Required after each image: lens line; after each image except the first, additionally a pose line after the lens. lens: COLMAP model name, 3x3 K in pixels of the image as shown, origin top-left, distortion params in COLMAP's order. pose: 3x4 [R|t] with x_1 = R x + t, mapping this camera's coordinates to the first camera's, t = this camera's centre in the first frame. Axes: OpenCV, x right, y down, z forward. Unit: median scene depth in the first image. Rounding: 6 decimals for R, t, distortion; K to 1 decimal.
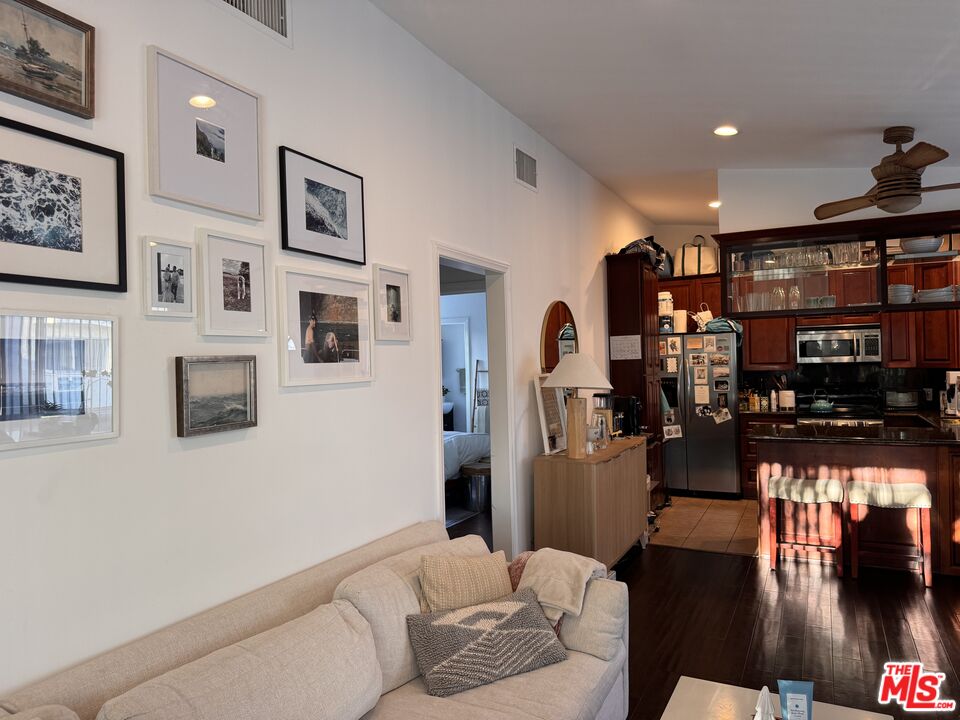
lens RADIAL K [[678.9, 0, 464.3], [0, 678.9, 338.5], [0, 0, 1]] dist [0.058710, -0.070321]
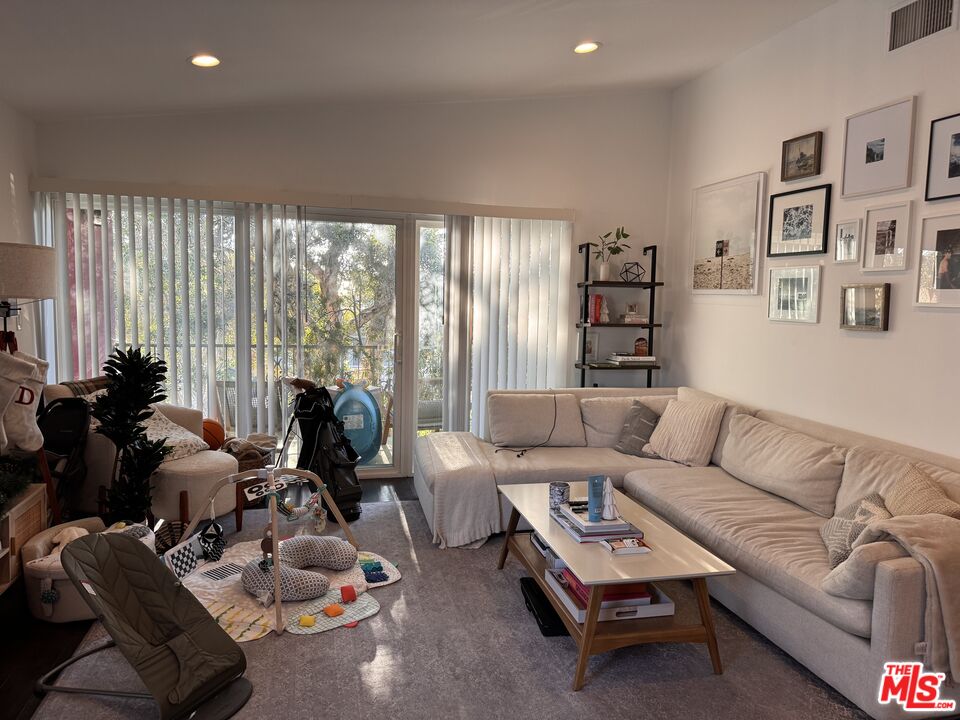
lens RADIAL K [[678.9, 0, 479.4], [0, 678.9, 358.3], [0, 0, 1]] dist [0.058710, -0.070321]
pose [[-0.755928, 0.065346, -0.651385, 1.461980], [0.014991, 0.996473, 0.082567, 0.055391], [0.654483, 0.052650, -0.754242, 1.673724]]
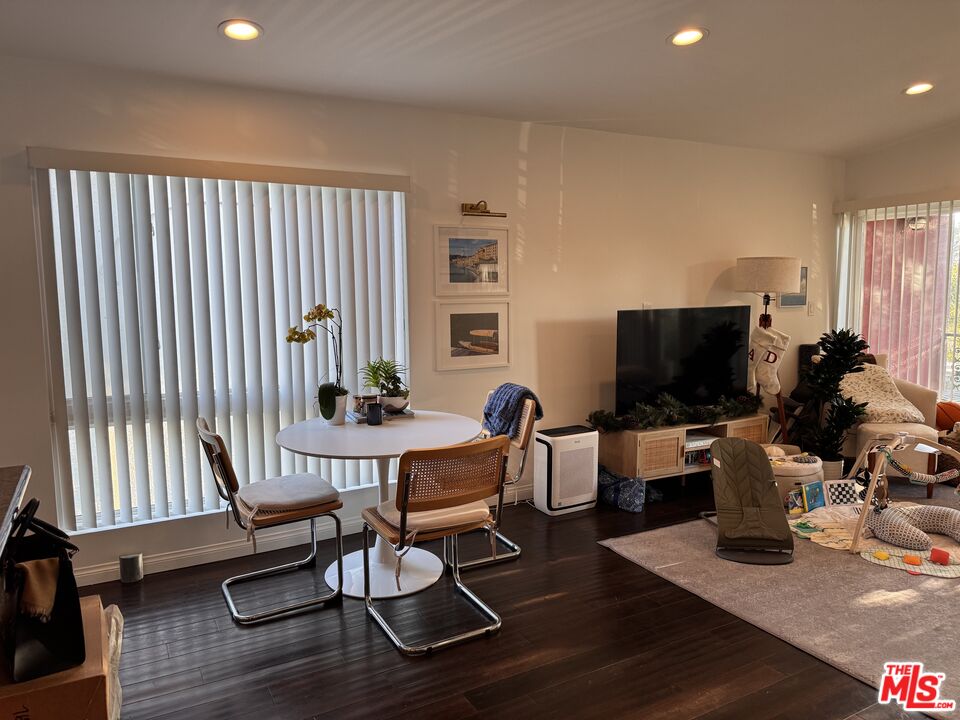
lens RADIAL K [[678.9, 0, 472.9], [0, 678.9, 360.2], [0, 0, 1]] dist [0.058710, -0.070321]
pose [[-0.826371, -0.029028, 0.562377, 0.742625], [0.011045, 0.997643, 0.067725, 0.093837], [-0.563017, 0.062178, -0.824103, 2.349339]]
